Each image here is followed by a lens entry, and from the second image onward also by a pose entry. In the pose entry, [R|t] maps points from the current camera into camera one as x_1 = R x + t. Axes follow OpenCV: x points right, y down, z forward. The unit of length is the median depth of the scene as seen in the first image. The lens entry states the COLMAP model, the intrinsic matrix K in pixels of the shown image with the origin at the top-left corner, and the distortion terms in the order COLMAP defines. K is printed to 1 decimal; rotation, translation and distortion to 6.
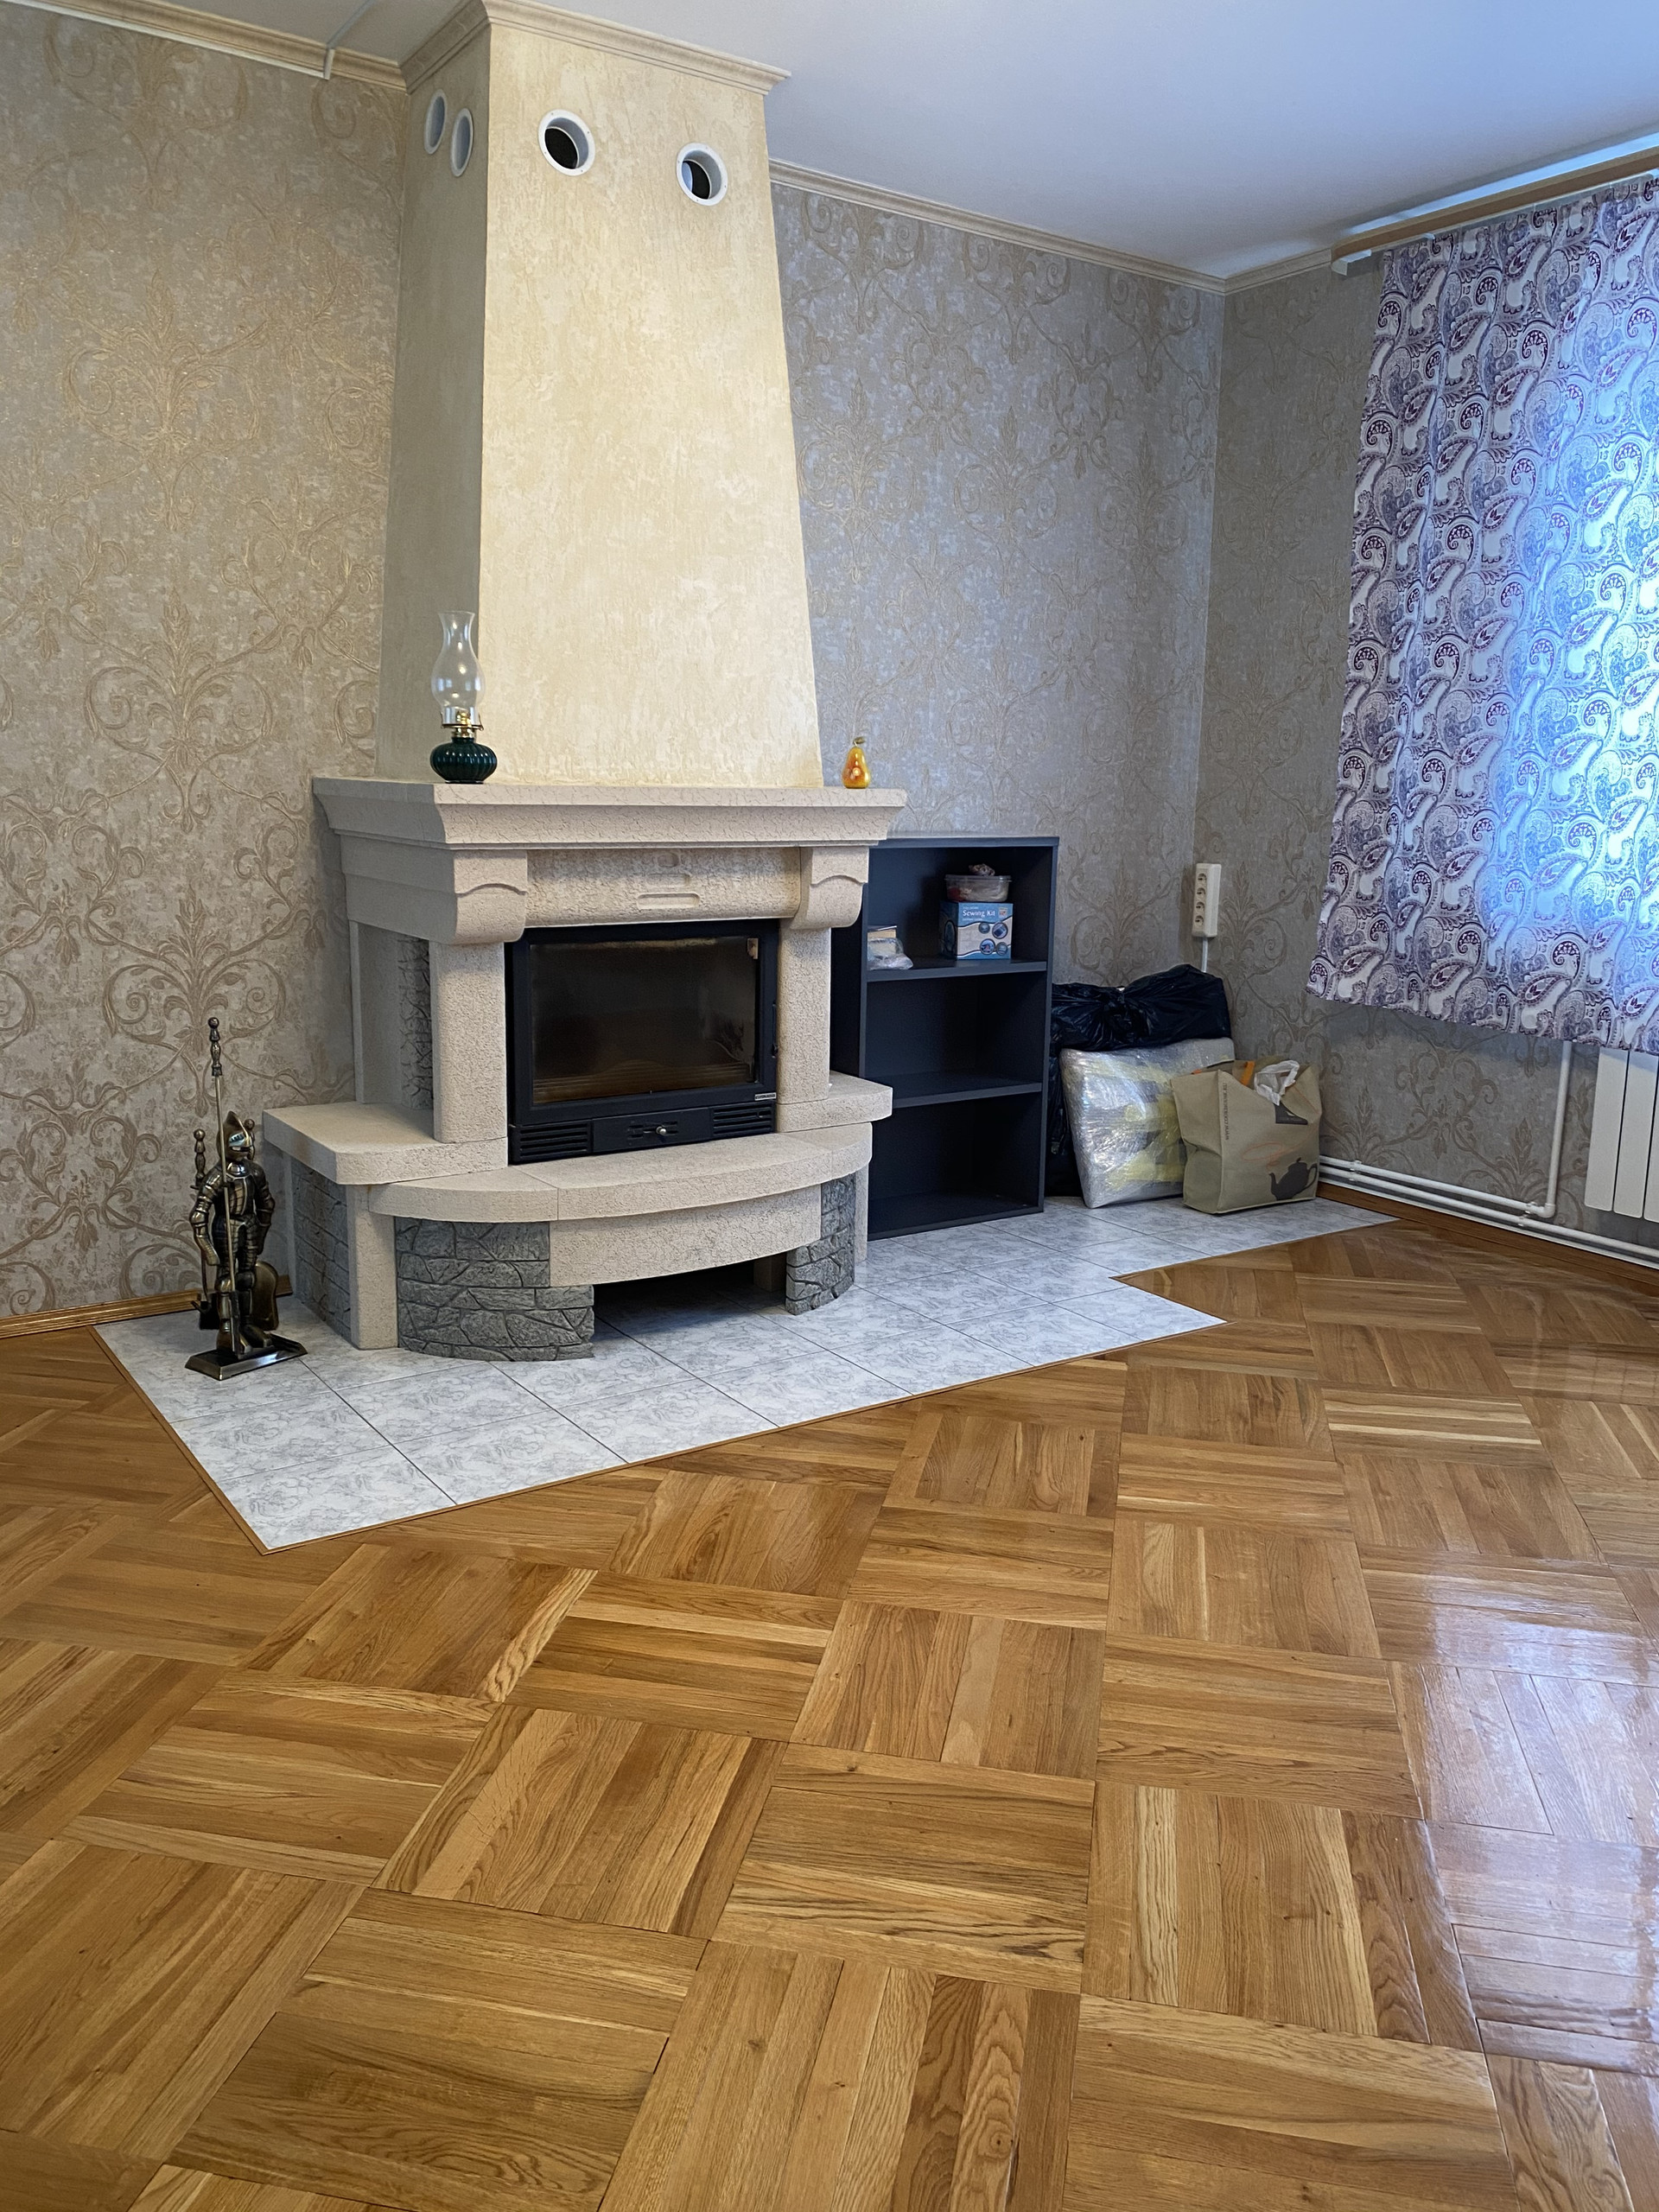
lens RADIAL K [[1684.1, 0, 827.6], [0, 1684.1, 1071.8], [0, 0, 1]] dist [0.057974, -0.104839]
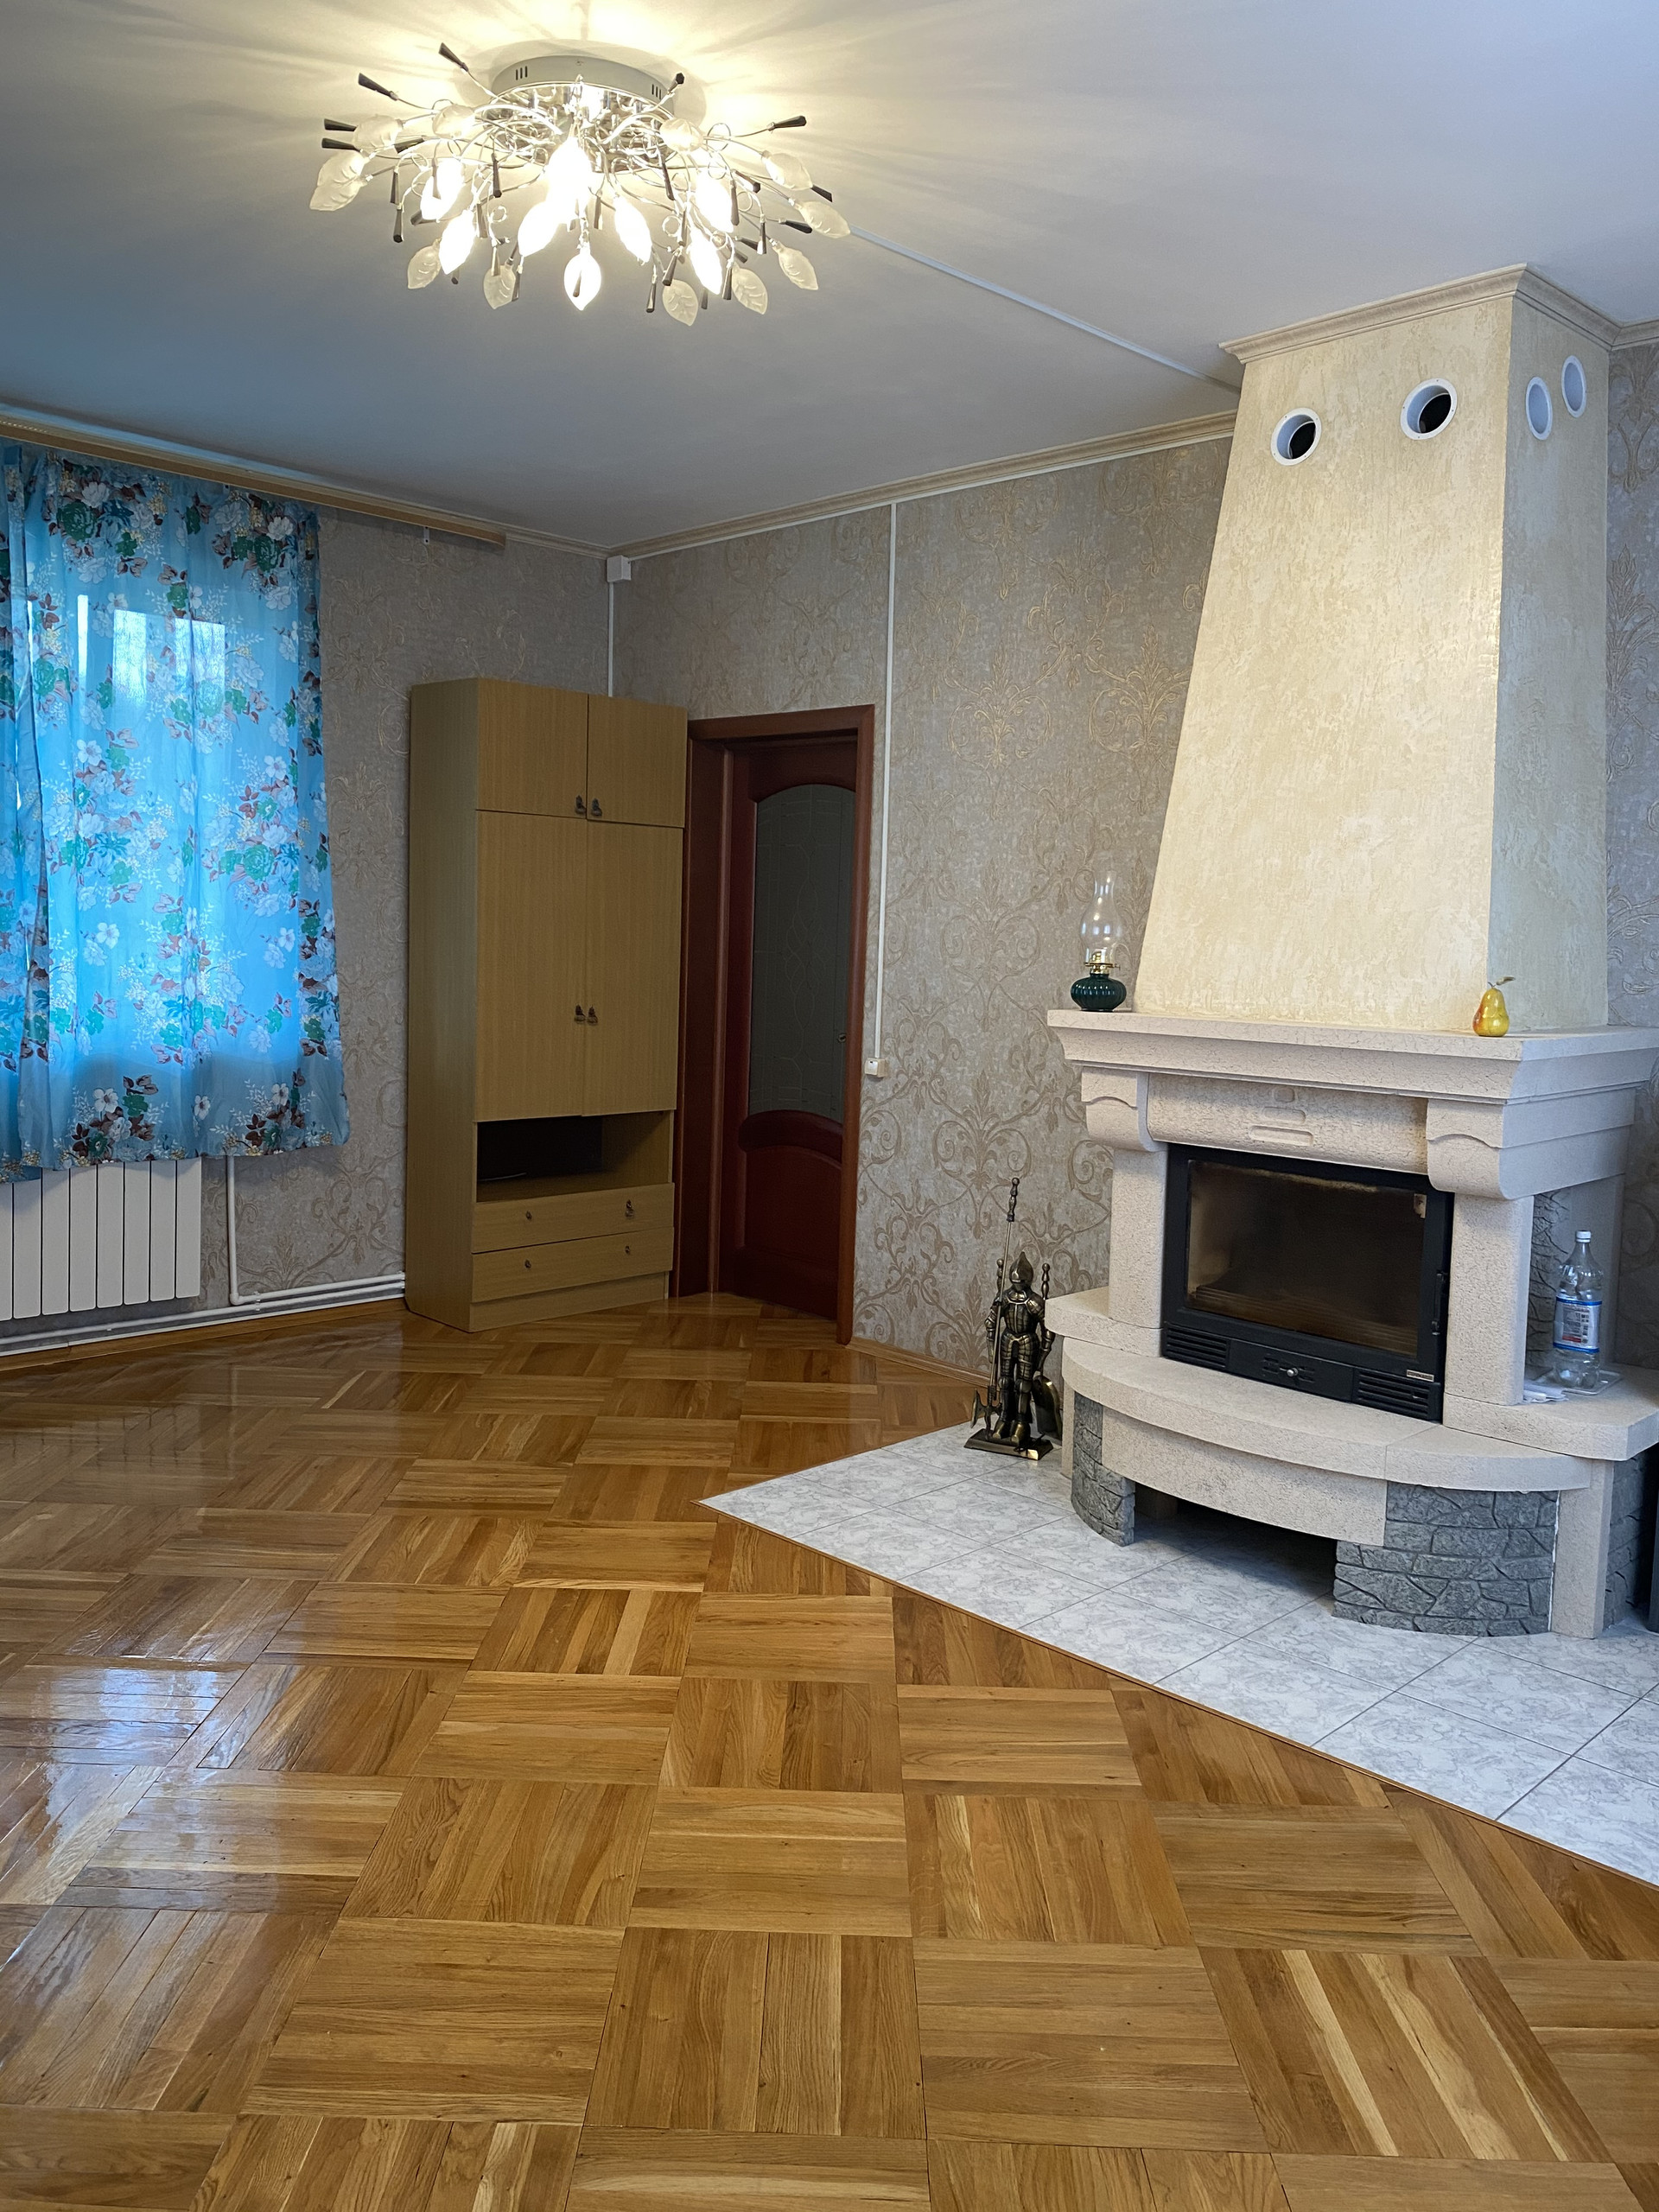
lens RADIAL K [[1682.1, 0, 827.8], [0, 1682.1, 1036.8], [0, 0, 1]] dist [0.127585, -0.229346]
pose [[0.187651, 0.051636, -0.980878, 0.856797], [-0.191644, 0.981350, 0.014998, -0.125642], [0.963359, 0.185165, 0.194047, 0.552363]]
